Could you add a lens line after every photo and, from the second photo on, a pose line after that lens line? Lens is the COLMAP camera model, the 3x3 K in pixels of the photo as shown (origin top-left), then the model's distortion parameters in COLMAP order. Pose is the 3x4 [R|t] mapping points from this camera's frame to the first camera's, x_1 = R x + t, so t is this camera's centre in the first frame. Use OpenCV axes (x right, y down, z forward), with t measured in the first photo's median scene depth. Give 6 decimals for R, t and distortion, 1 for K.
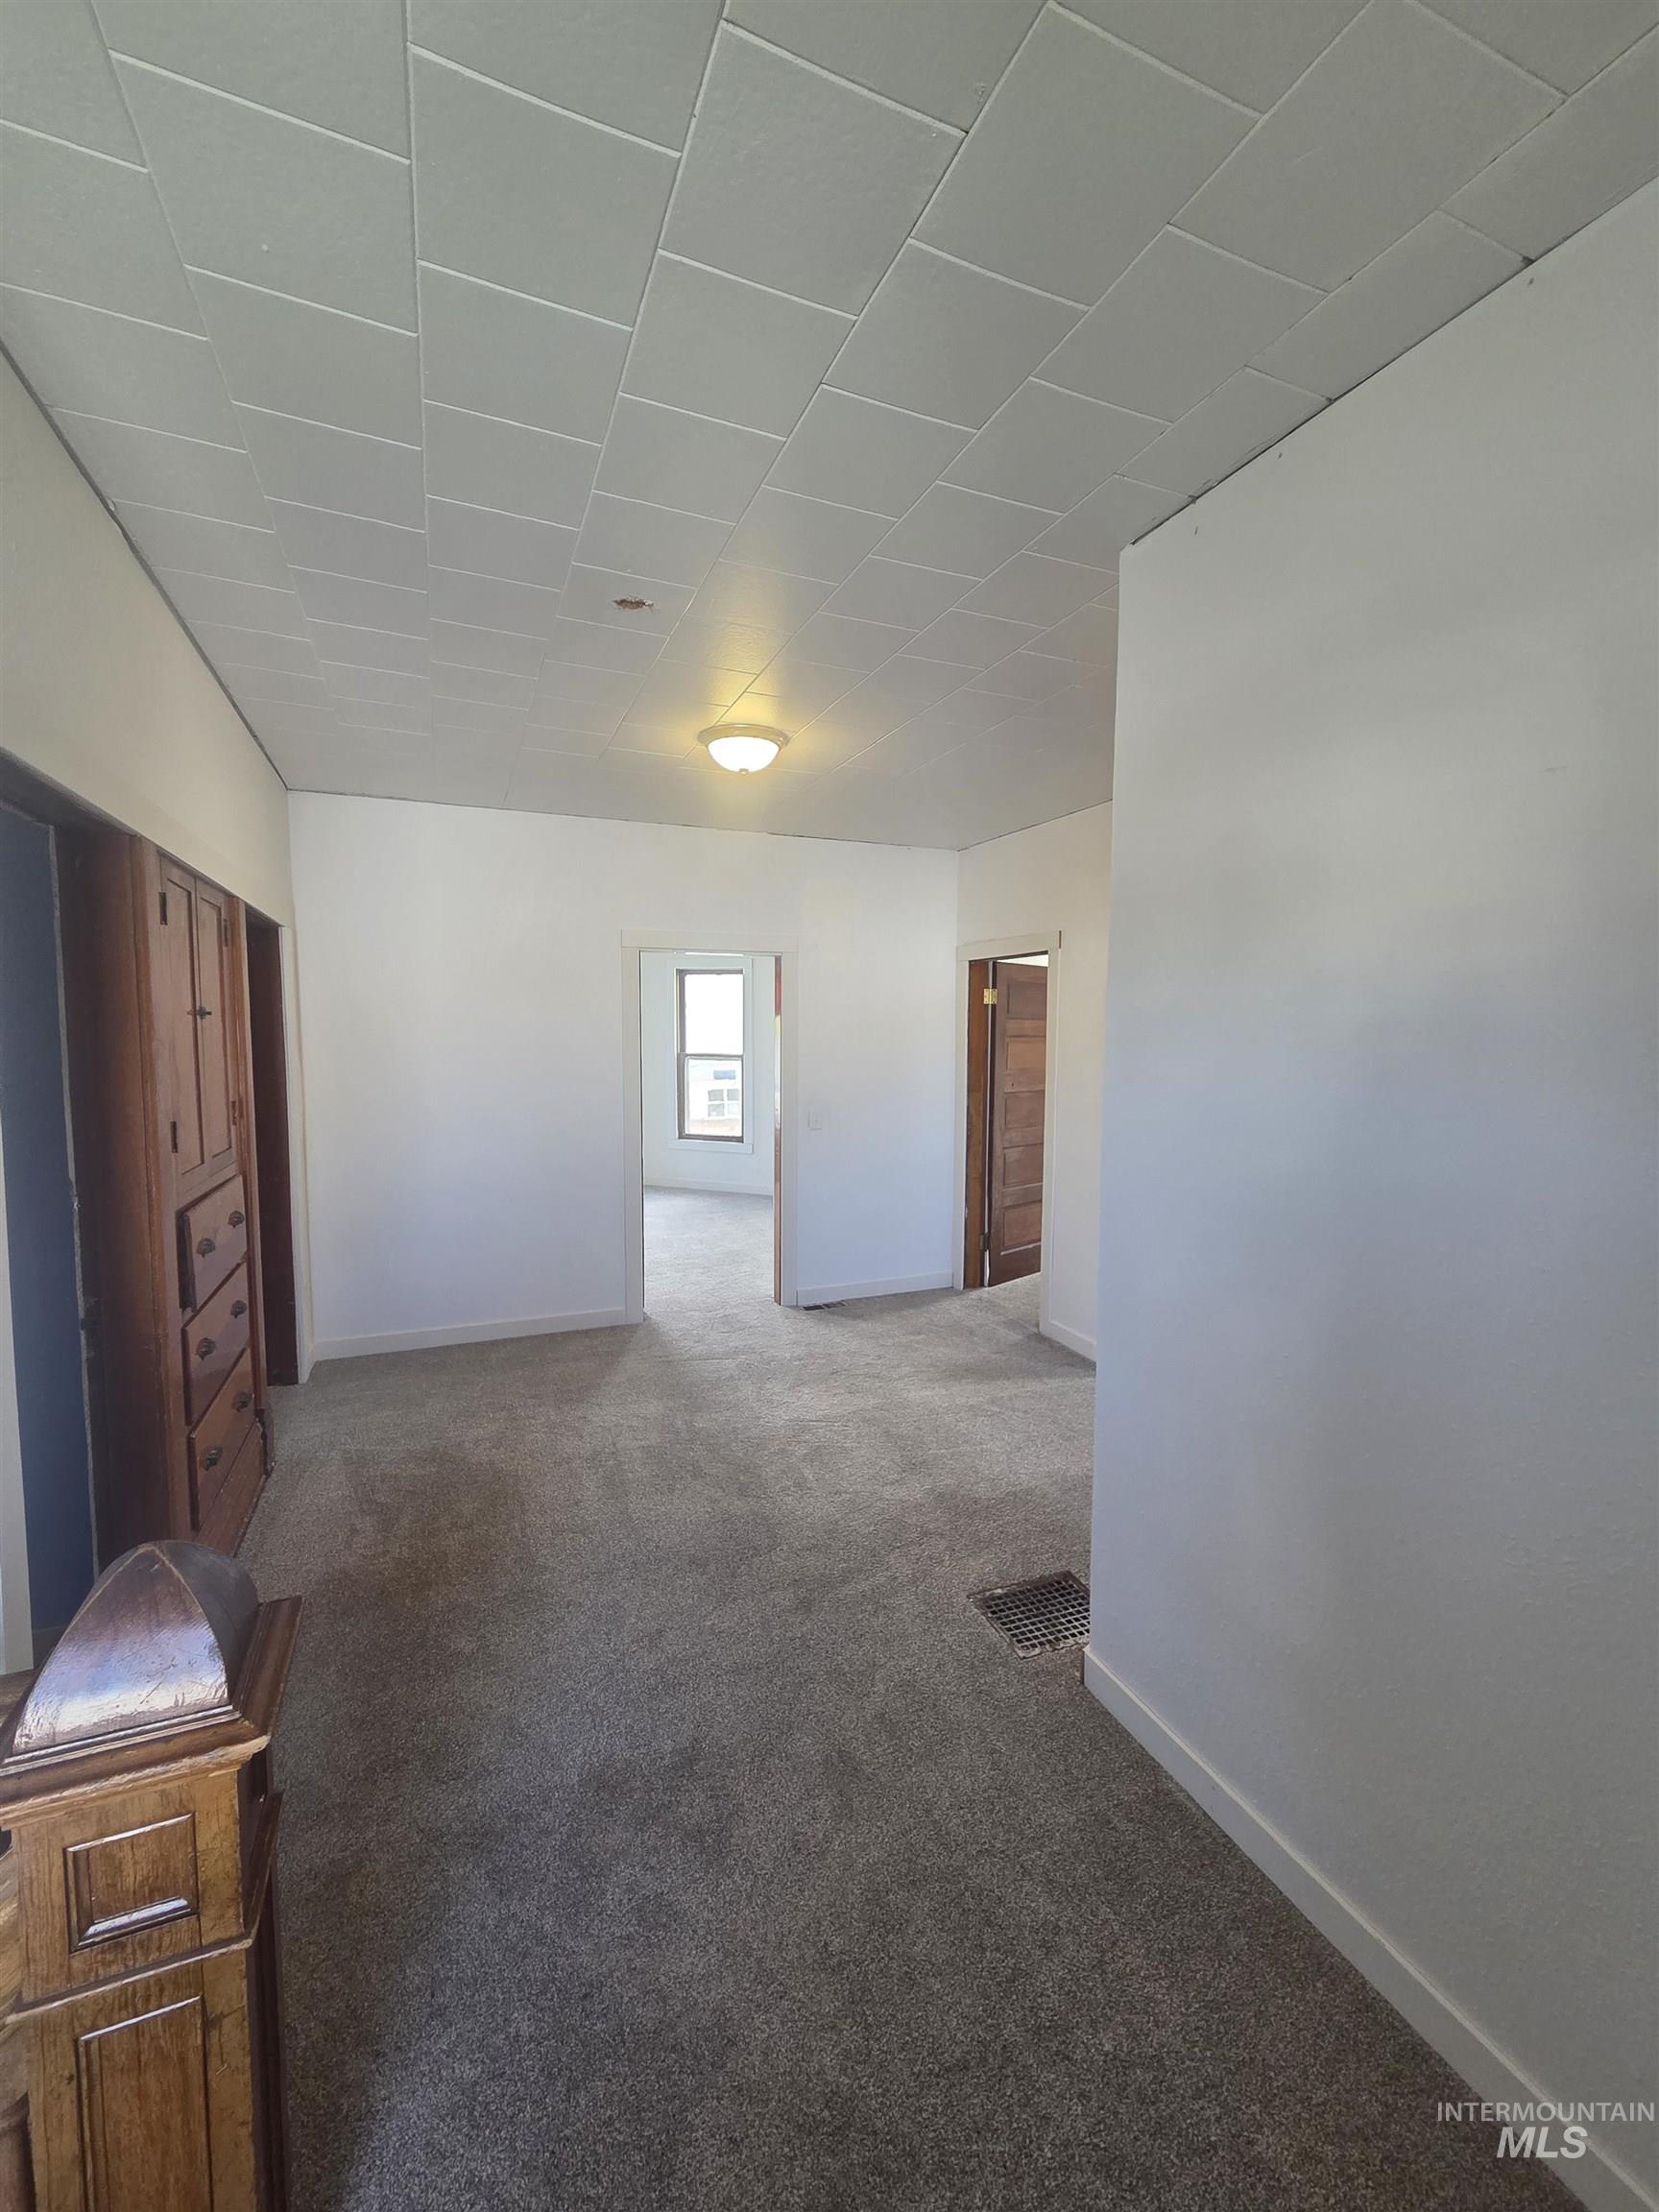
lens RADIAL K [[898.2, 0, 823.3], [0, 898.2, 1103.2], [0, 0, 1]] dist [0.004817, -0.001359]
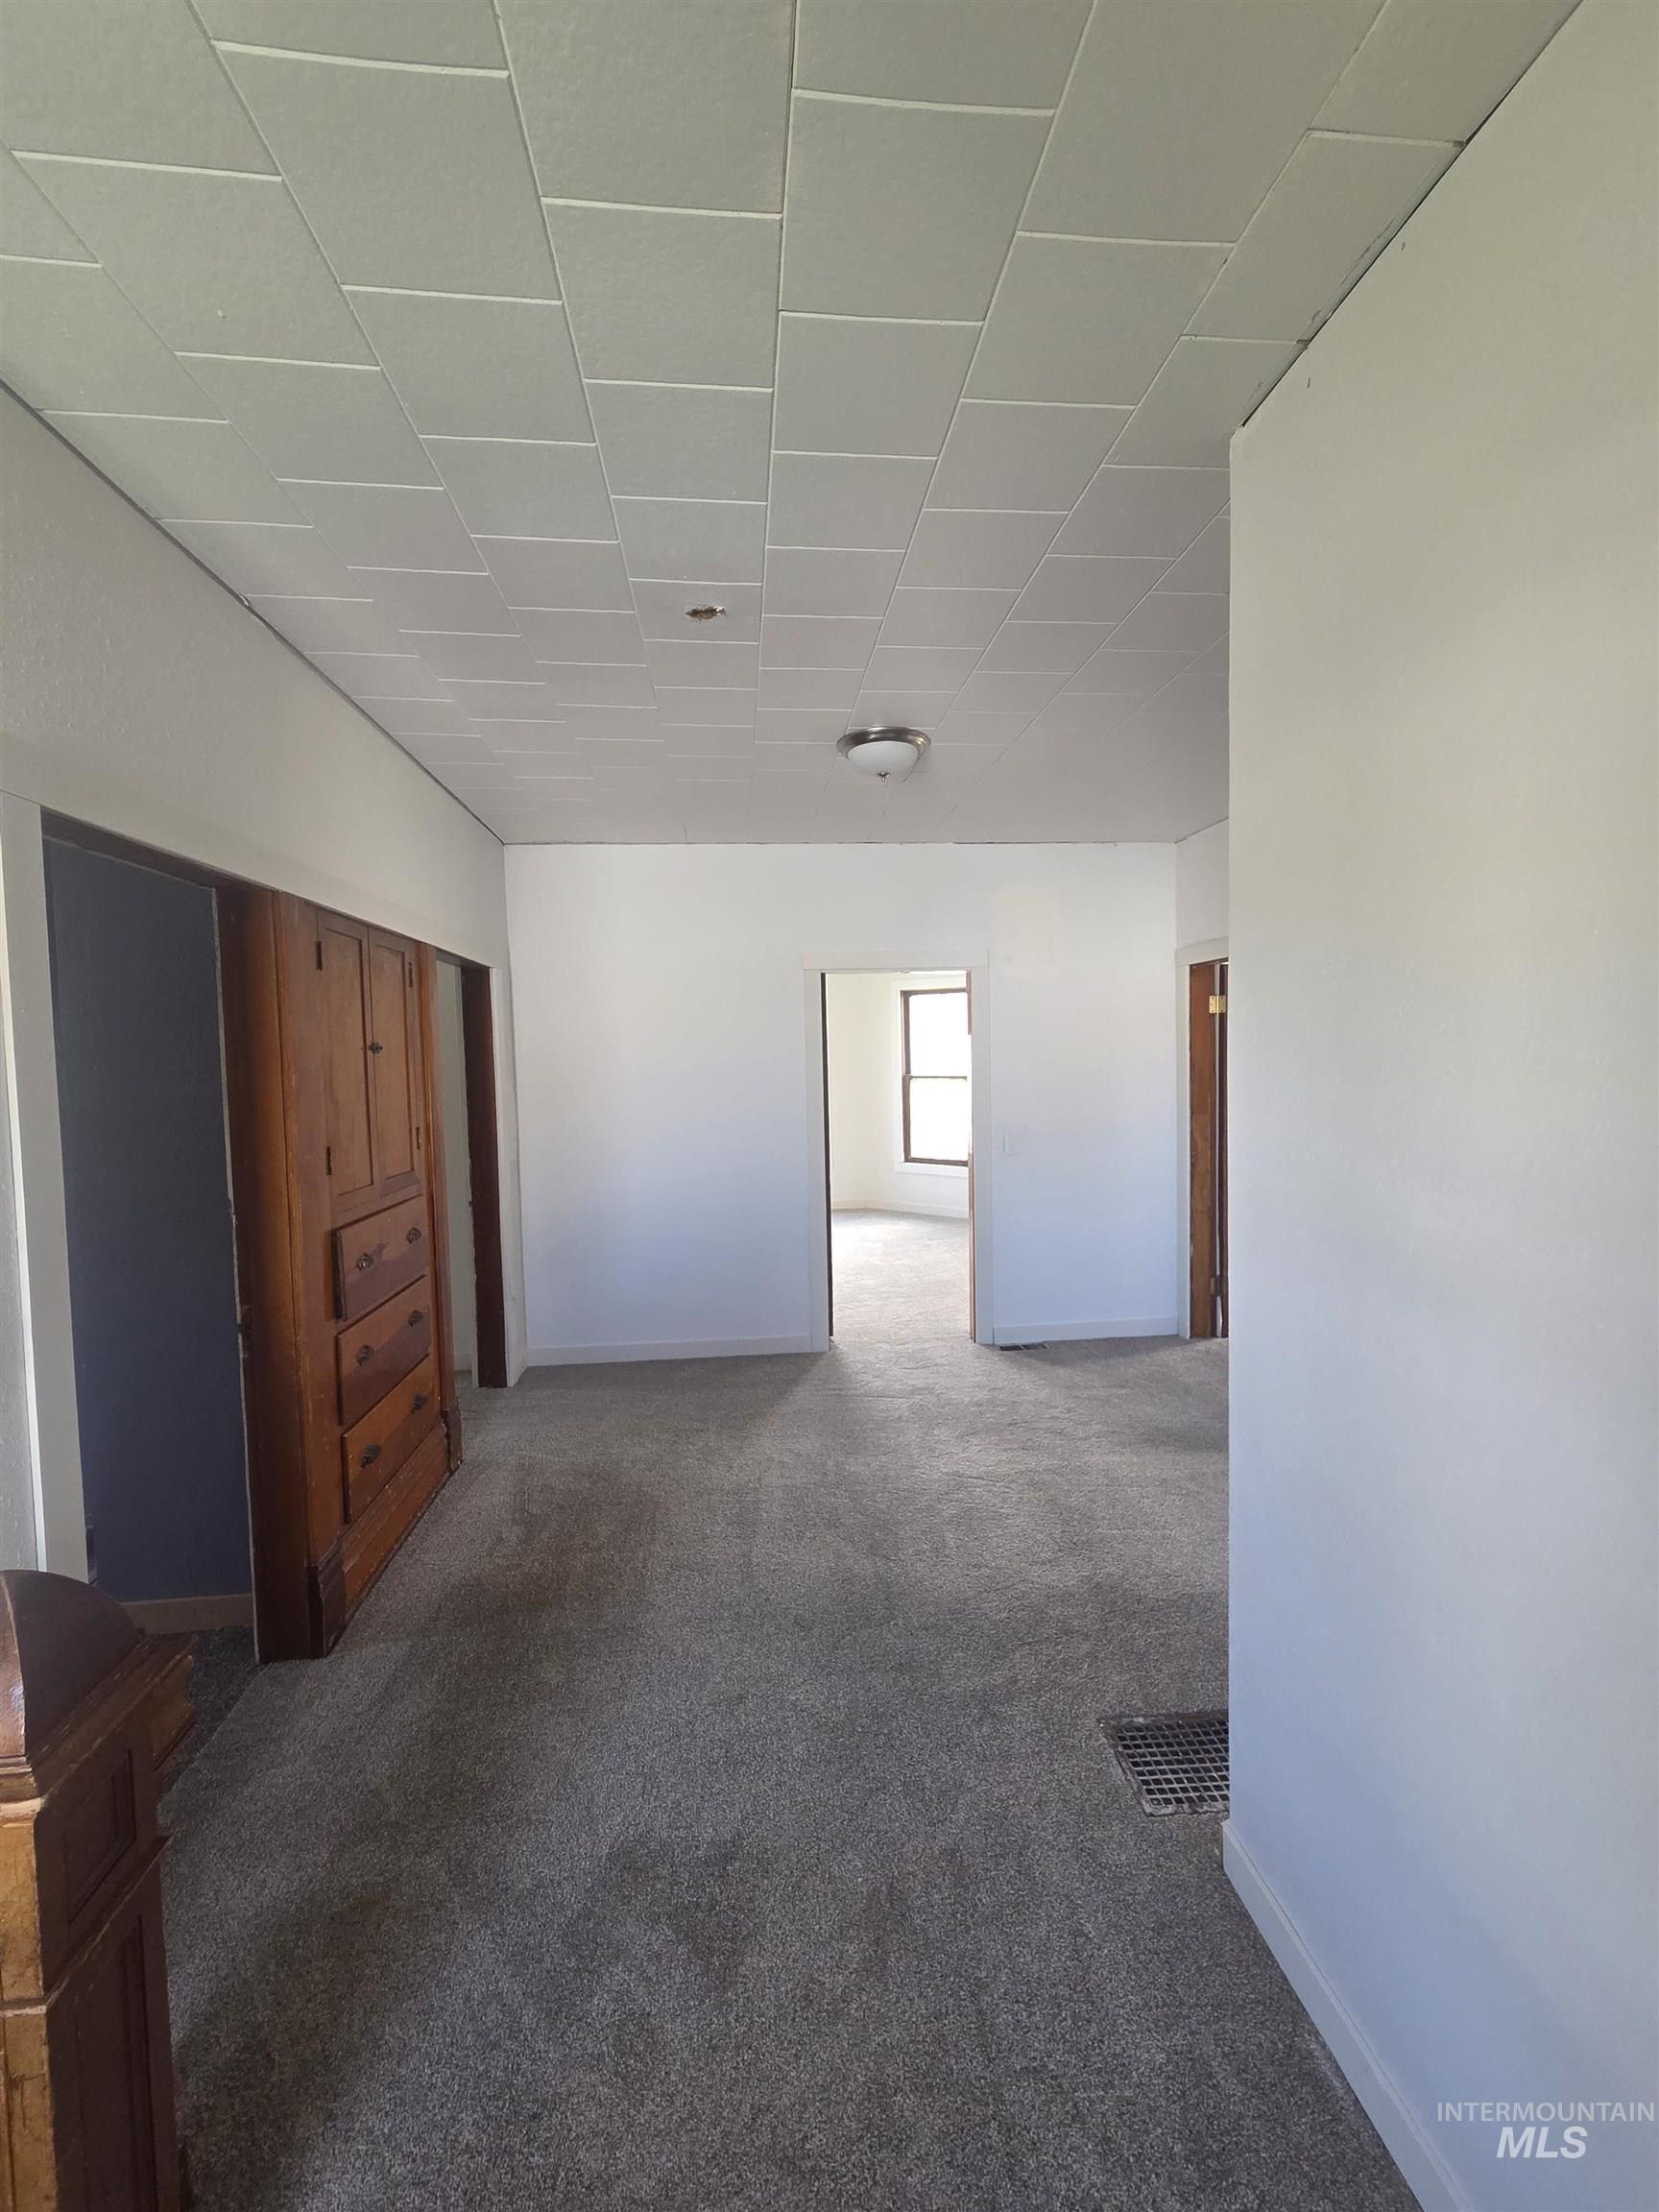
lens RADIAL K [[898.2, 0, 828.7], [0, 898.2, 1104.3], [0, 0, 1]] dist [0.004817, -0.001359]
pose [[0.955817, -0.009057, -0.293823, 0.185349], [0.002445, 0.999736, -0.022864, -0.005429], [0.293952, 0.021135, 0.955586, 0.122738]]
